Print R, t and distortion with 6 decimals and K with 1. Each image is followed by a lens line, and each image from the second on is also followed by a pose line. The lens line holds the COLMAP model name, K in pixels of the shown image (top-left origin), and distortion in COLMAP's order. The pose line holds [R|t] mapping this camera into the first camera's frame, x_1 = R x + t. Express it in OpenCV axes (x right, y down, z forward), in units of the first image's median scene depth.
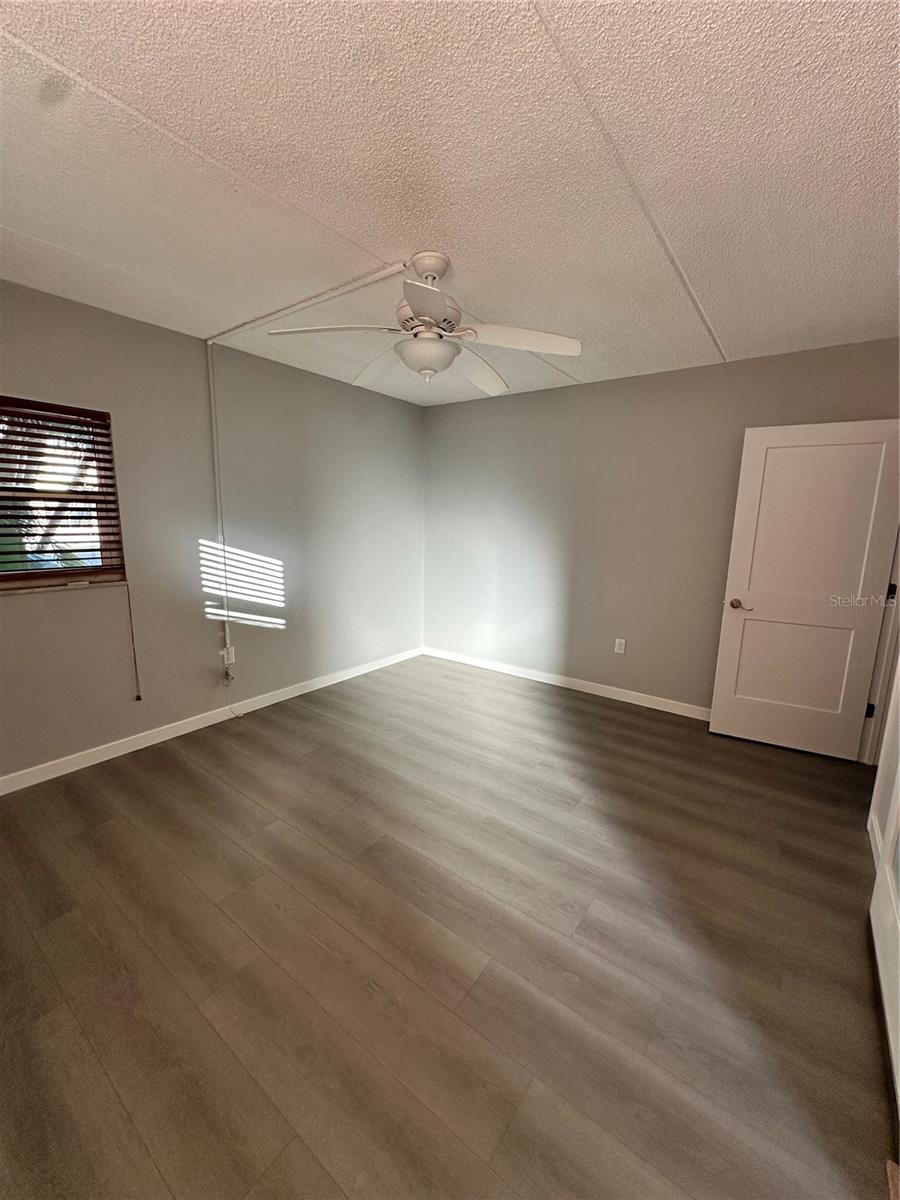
lens RADIAL K [[480.0, 0, 450.0], [0, 480.0, 600.0], [0, 0, 1]] dist [0.000933, 0.000209]
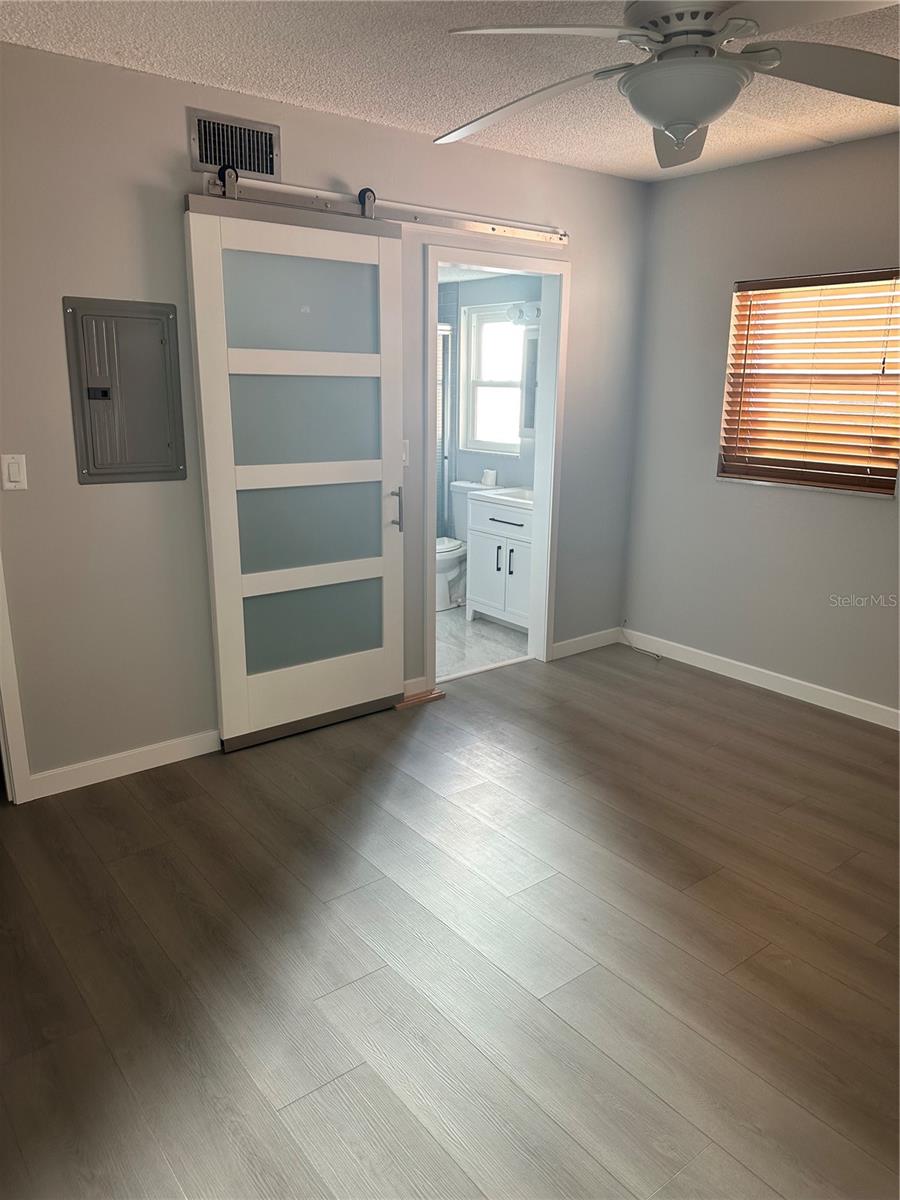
lens RADIAL K [[852.9, 0, 450.0], [0, 852.9, 600.0], [0, 0, 1]] dist [0.013155, 0.002340]
pose [[-0.964634, -0.098573, 0.244468, -0.078382], [0.011458, 0.910889, 0.412492, -0.403210], [-0.263343, 0.400705, -0.877545, 2.101276]]
